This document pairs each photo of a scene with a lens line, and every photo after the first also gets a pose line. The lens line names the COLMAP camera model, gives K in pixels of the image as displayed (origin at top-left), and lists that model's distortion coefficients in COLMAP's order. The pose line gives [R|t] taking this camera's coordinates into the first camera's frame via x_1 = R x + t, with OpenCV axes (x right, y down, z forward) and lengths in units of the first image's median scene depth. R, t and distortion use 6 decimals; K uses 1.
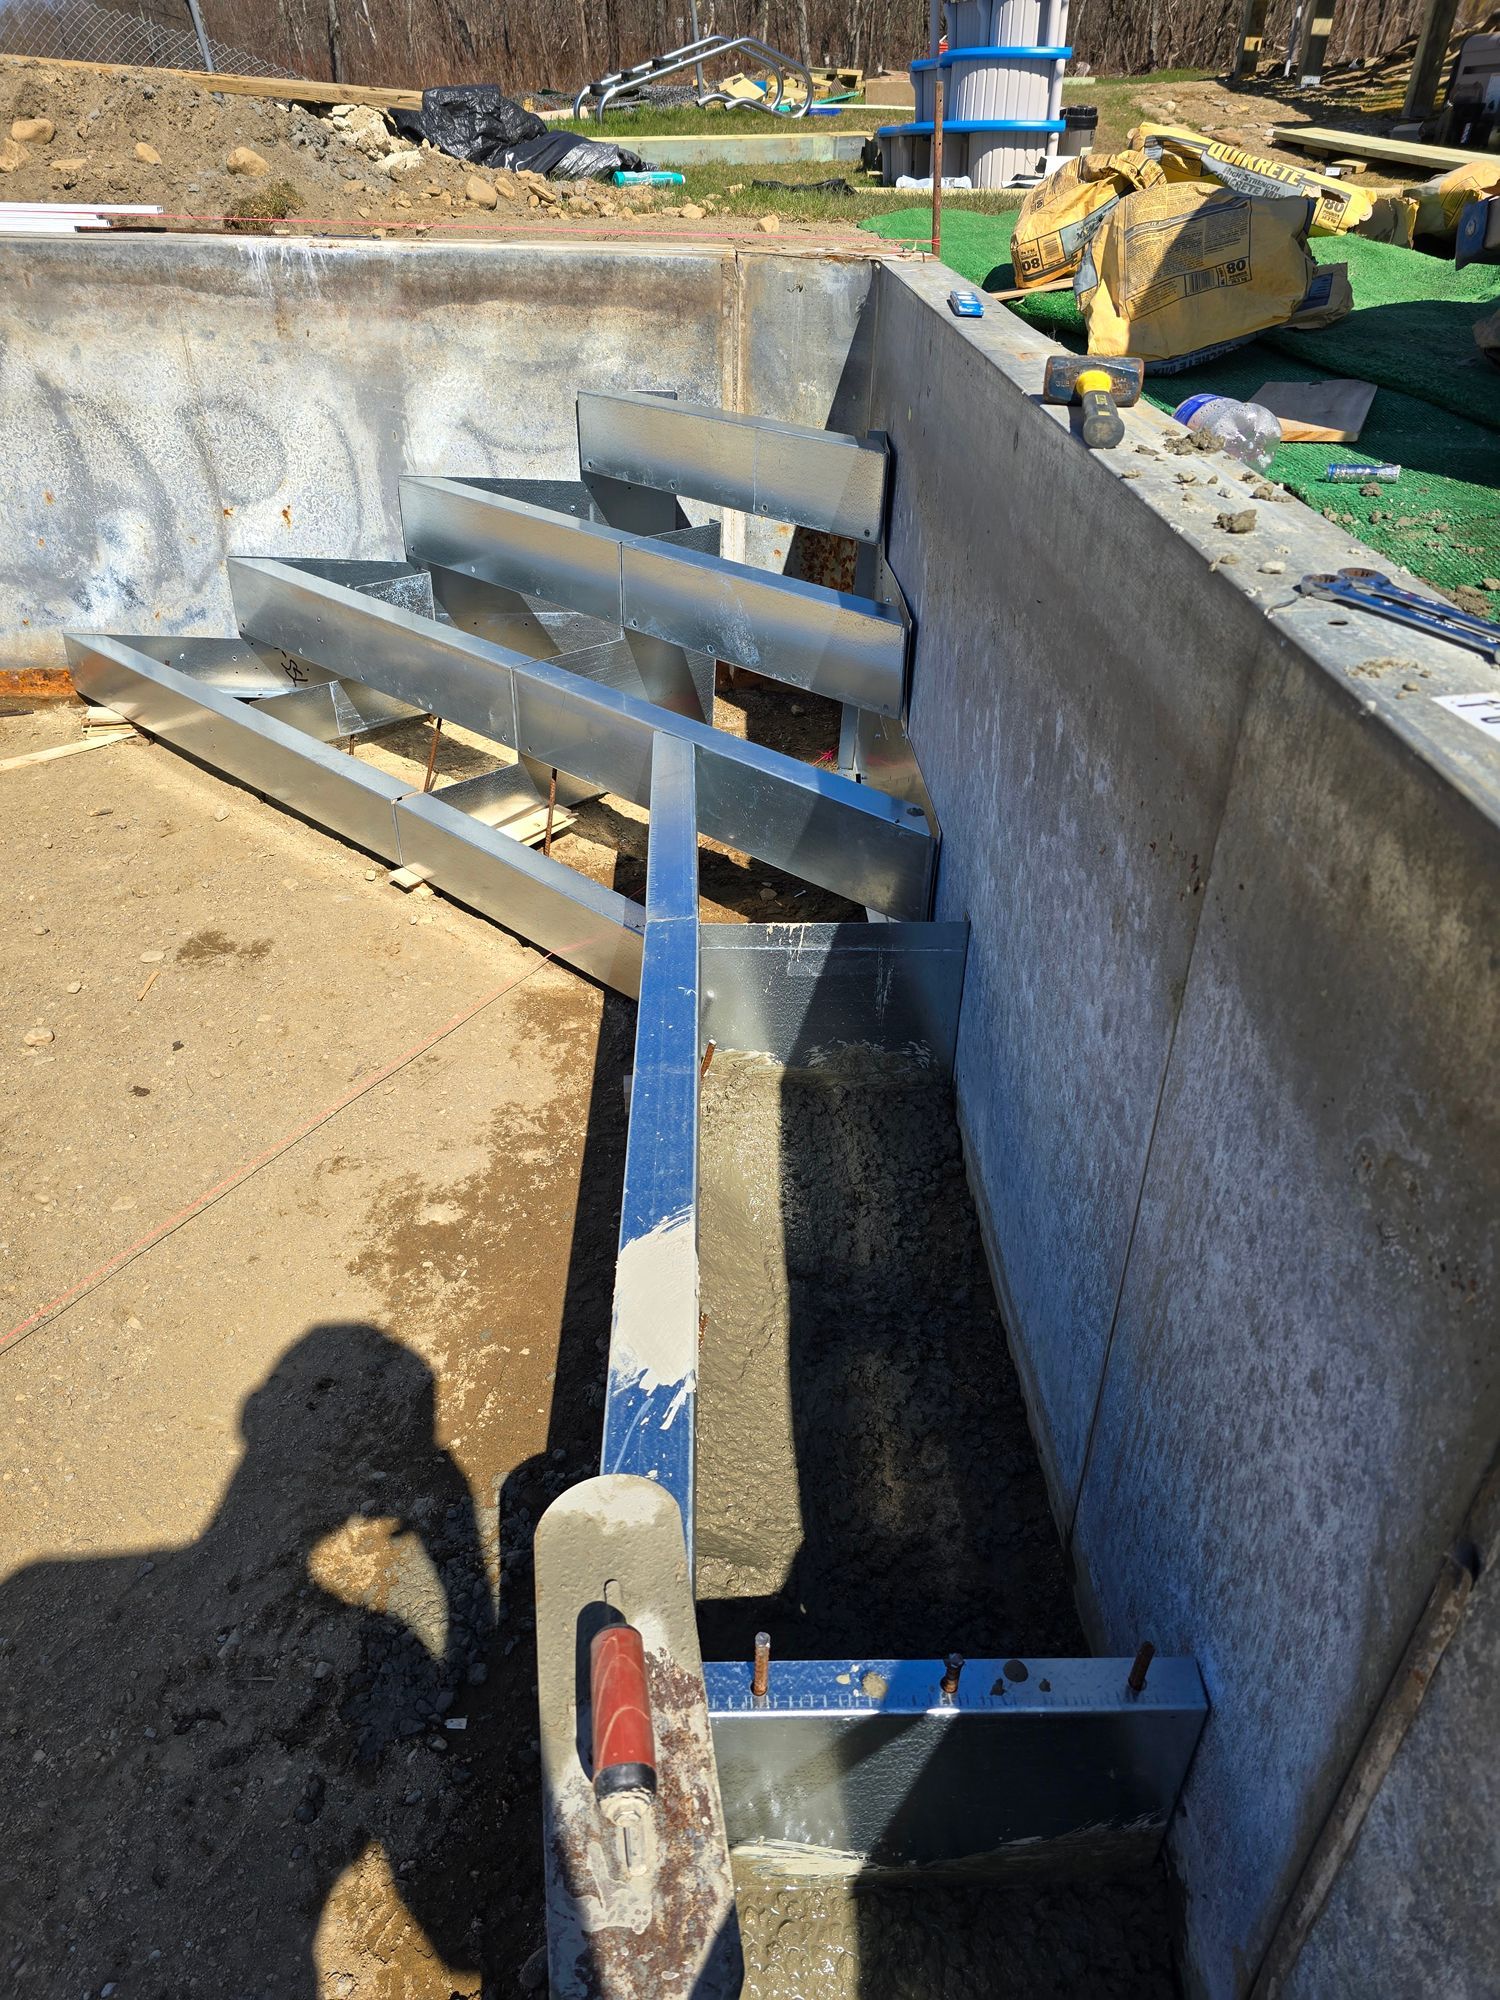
lens RADIAL K [[1390.6, 0, 750.0], [0, 1390.6, 1000.0], [0, 0, 1]] dist [0.001676, -0.004452]
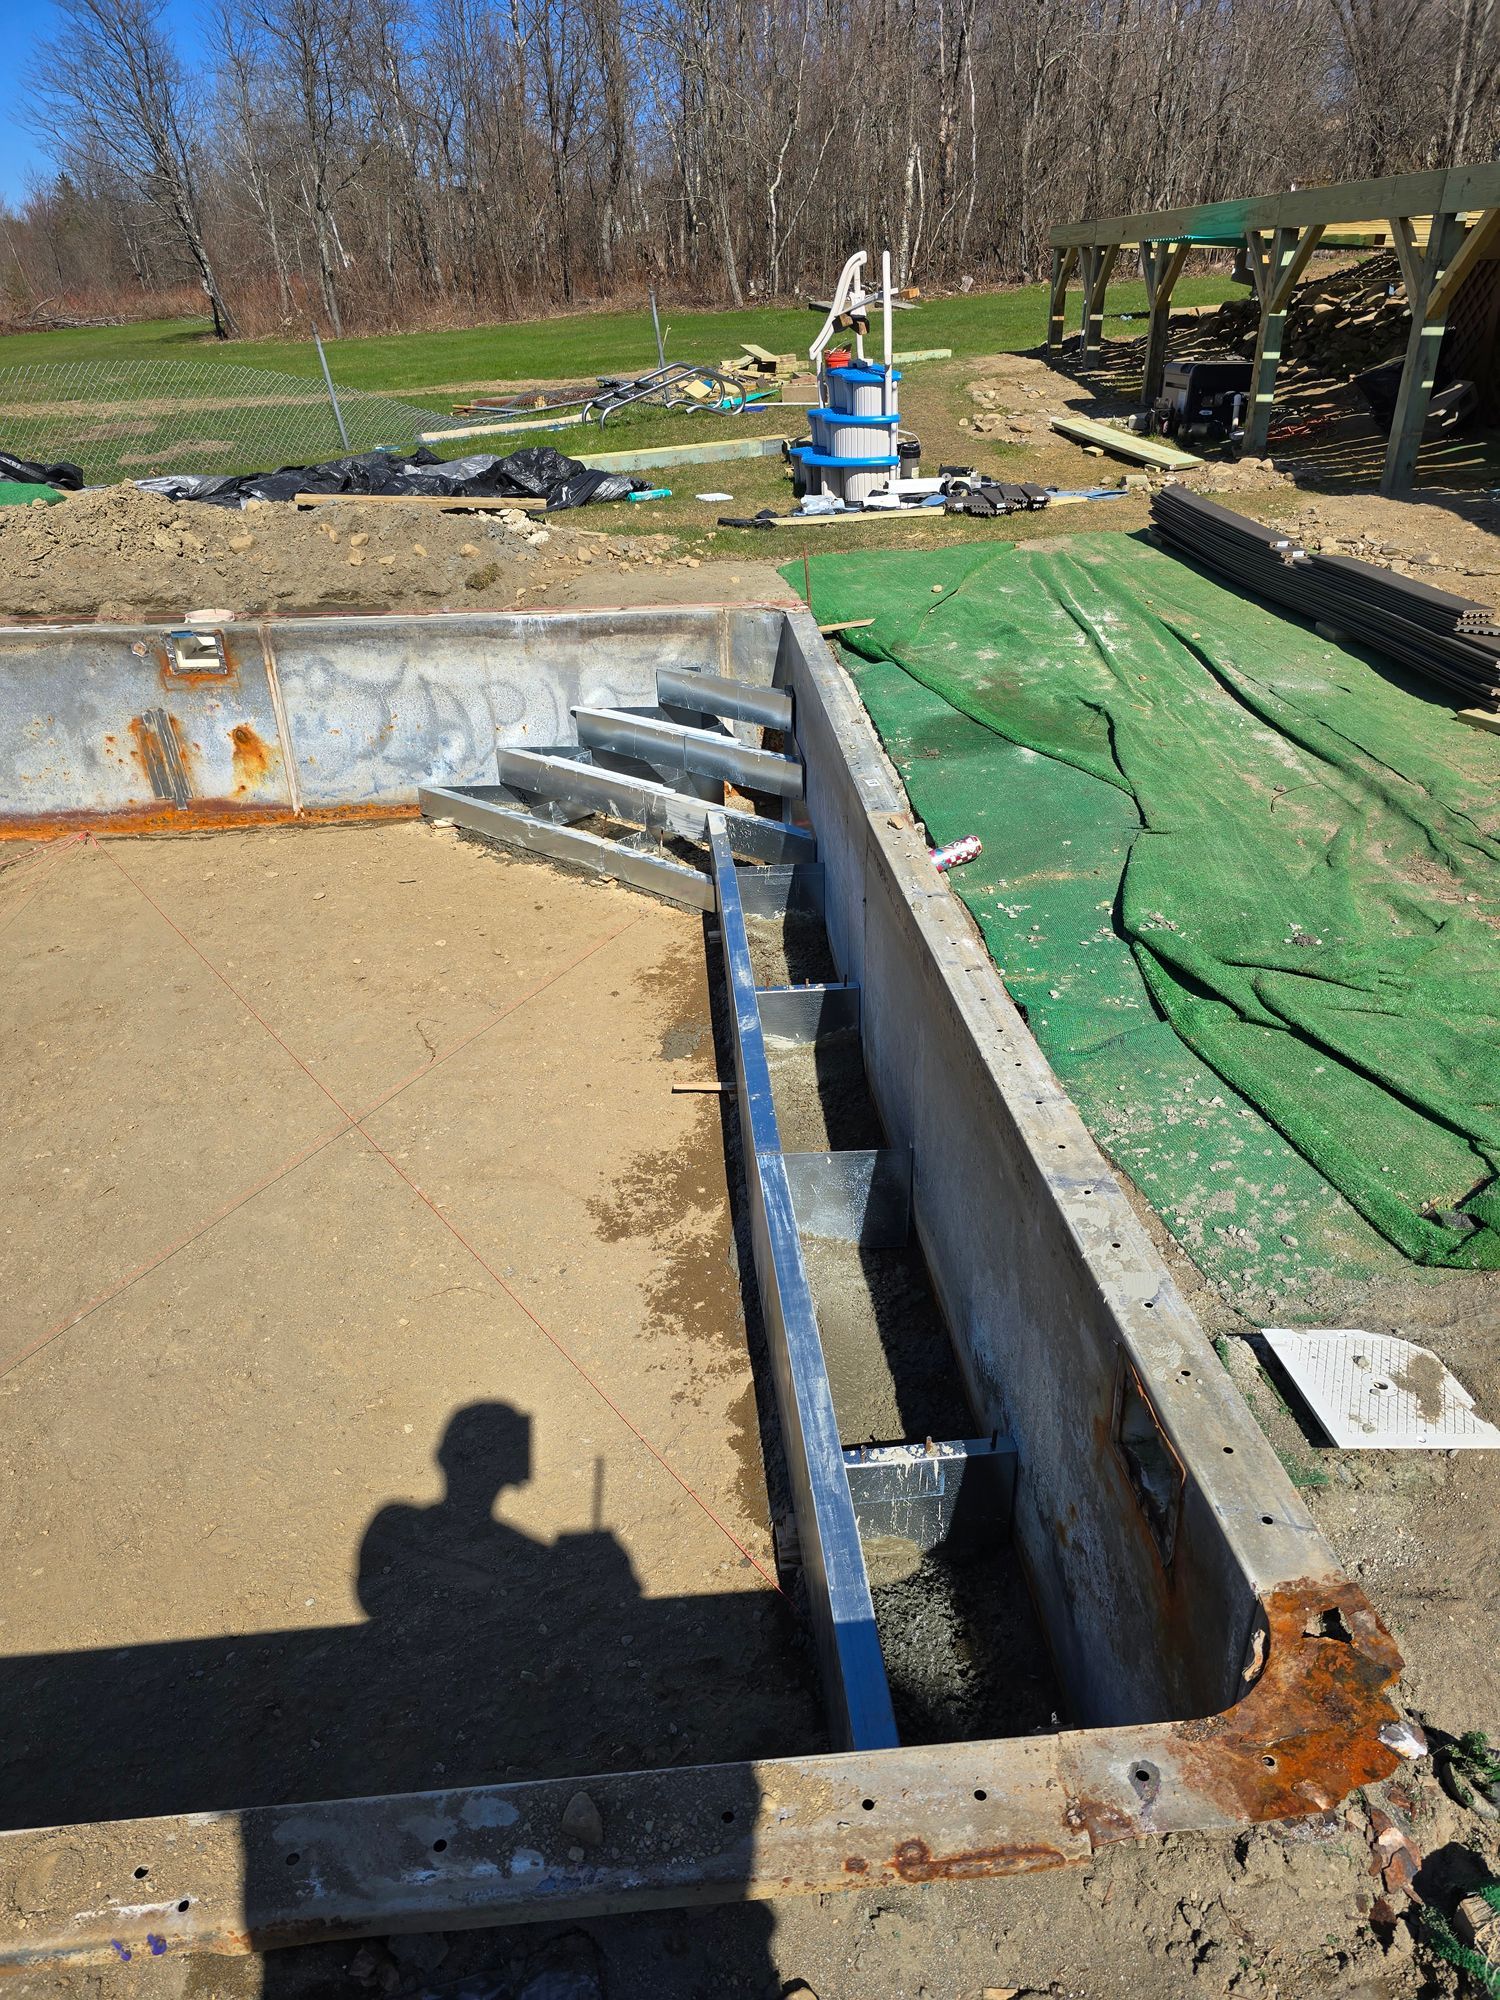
lens RADIAL K [[1390.6, 0, 750.0], [0, 1390.6, 1000.0], [0, 0, 1]] dist [0.001676, -0.004452]
pose [[0.998076, -0.058714, 0.019948, -0.048380], [0.060211, 0.994532, -0.085325, 0.294296], [-0.014829, 0.086362, 0.996153, -1.187849]]
